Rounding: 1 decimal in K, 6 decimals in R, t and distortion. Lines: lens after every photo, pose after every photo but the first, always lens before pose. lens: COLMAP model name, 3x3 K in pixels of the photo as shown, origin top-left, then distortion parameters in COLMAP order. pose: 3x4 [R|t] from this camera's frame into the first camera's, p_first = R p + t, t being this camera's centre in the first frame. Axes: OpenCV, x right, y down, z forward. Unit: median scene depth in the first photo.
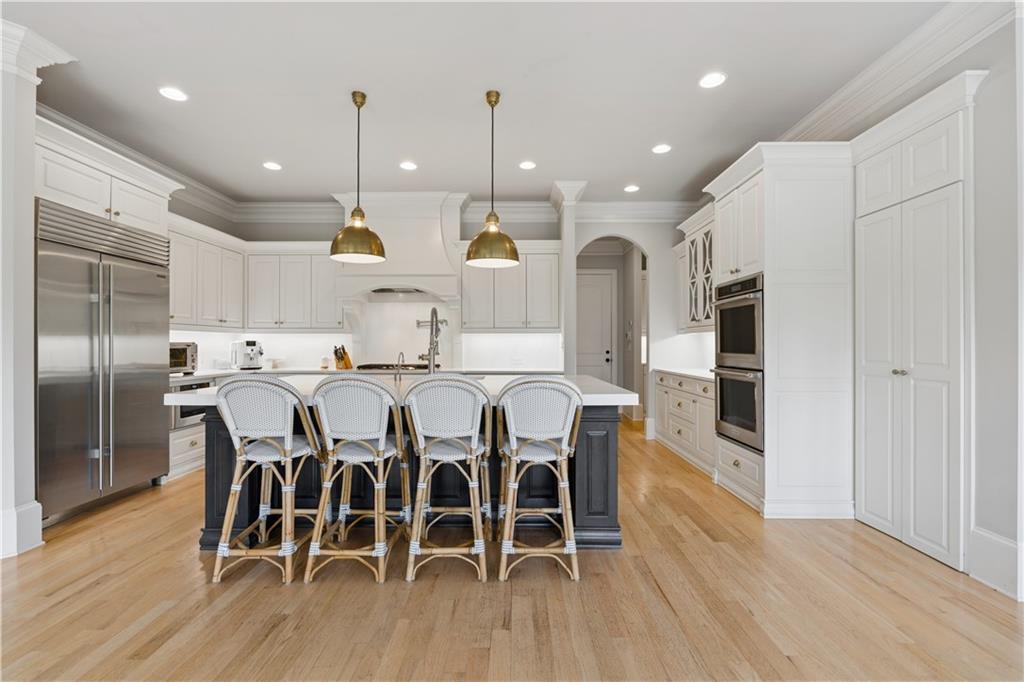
lens RADIAL K [[445.8, 0, 509.1], [0, 445.8, 345.3], [0, 0, 1]] dist [-0.004206, -0.000500]
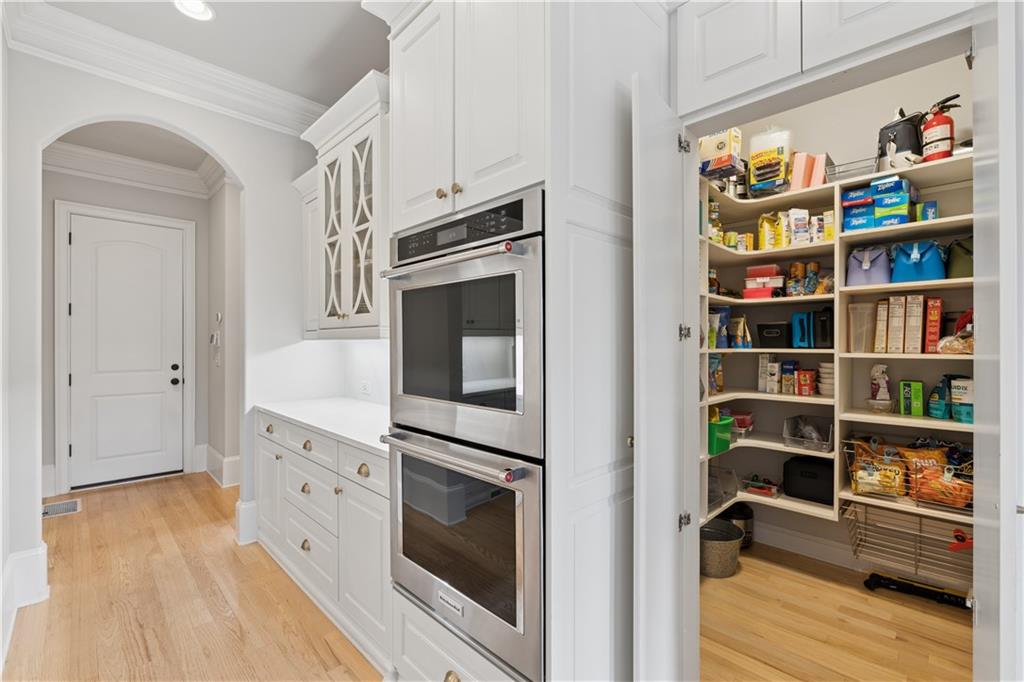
lens RADIAL K [[445.8, 0, 509.1], [0, 445.8, 345.3], [0, 0, 1]] dist [-0.004206, -0.000500]
pose [[0.705174, 0.000281, 0.709034, 0.264912], [-0.002862, 0.999993, 0.002451, -0.032075], [-0.709028, -0.003758, 0.705170, 0.679178]]
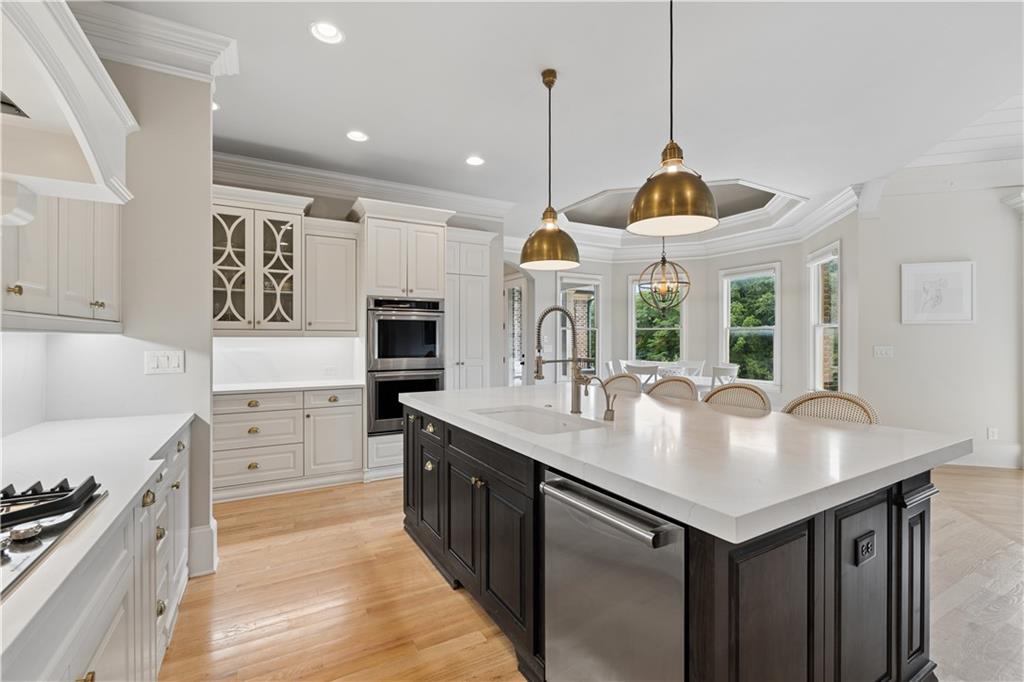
lens RADIAL K [[447.7, 0, 512.0], [0, 447.7, 341.0], [0, 0, 1]] dist [-0.005146, -0.000311]
pose [[-0.496789, -0.001171, 0.867870, -0.686646], [0.001374, 0.999997, 0.002136, -0.030268], [-0.867870, 0.002253, -0.496786, 1.342749]]
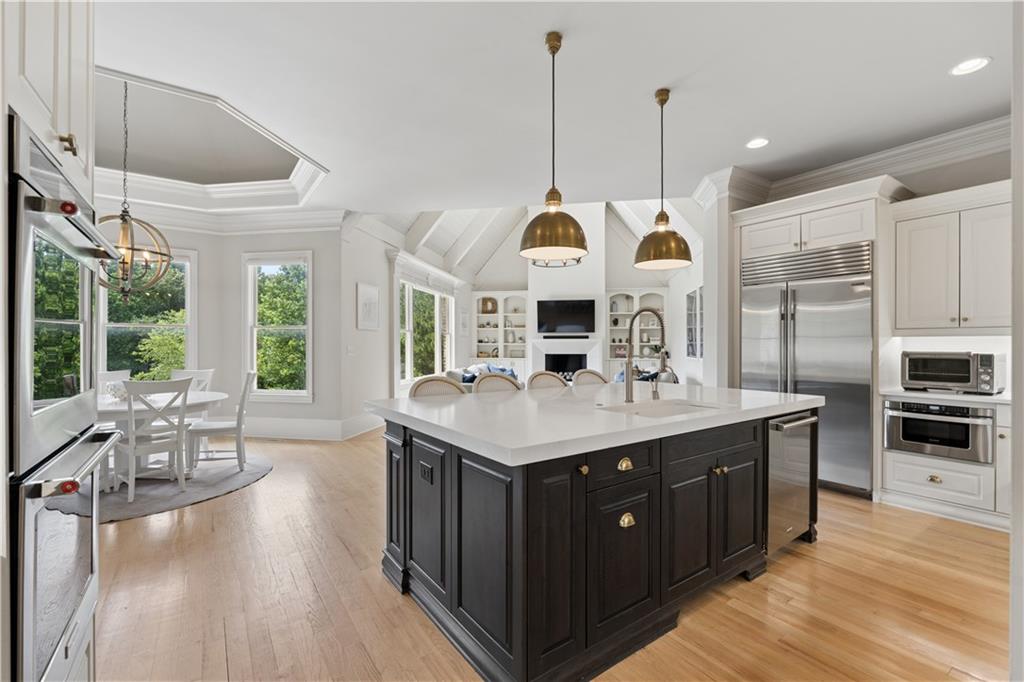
lens RADIAL K [[447.7, 0, 512.0], [0, 447.7, 341.0], [0, 0, 1]] dist [-0.005146, -0.000311]
pose [[-0.811898, -0.001918, -0.583797, 0.439041], [-0.001561, 0.999998, -0.001115, -0.026468], [0.583798, 0.000006, -0.811899, 1.431078]]
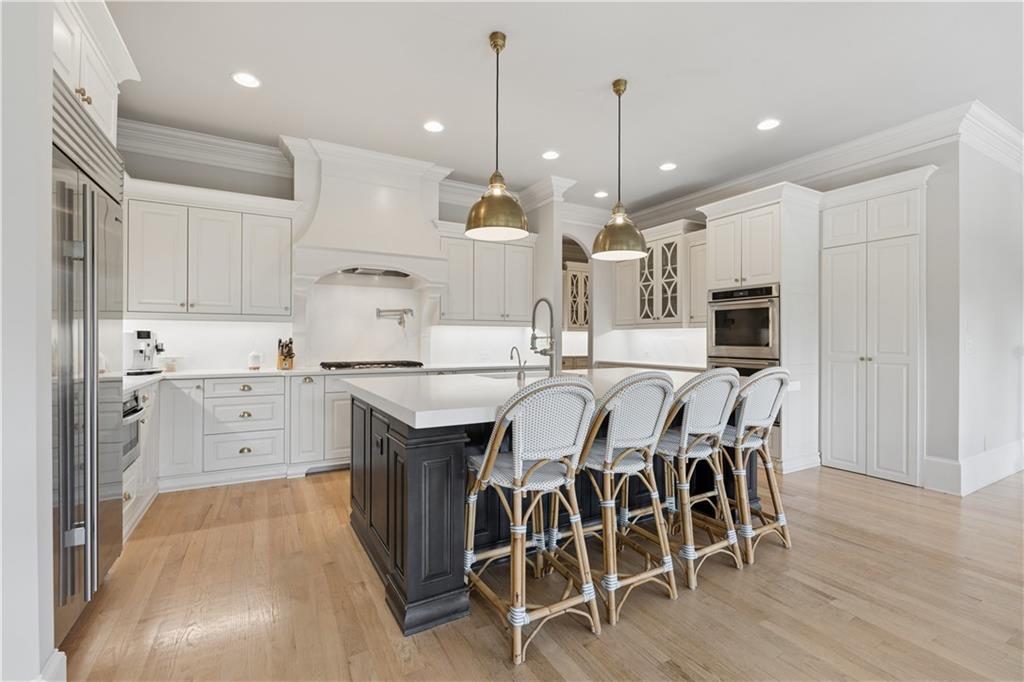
lens RADIAL K [[447.7, 0, 512.0], [0, 447.7, 341.0], [0, 0, 1]] dist [-0.005146, -0.000311]
pose [[0.867532, 0.001567, 0.497379, -0.650151], [-0.003617, 0.999988, 0.003158, 0.001598], [-0.497368, -0.004539, 0.867528, 0.234406]]
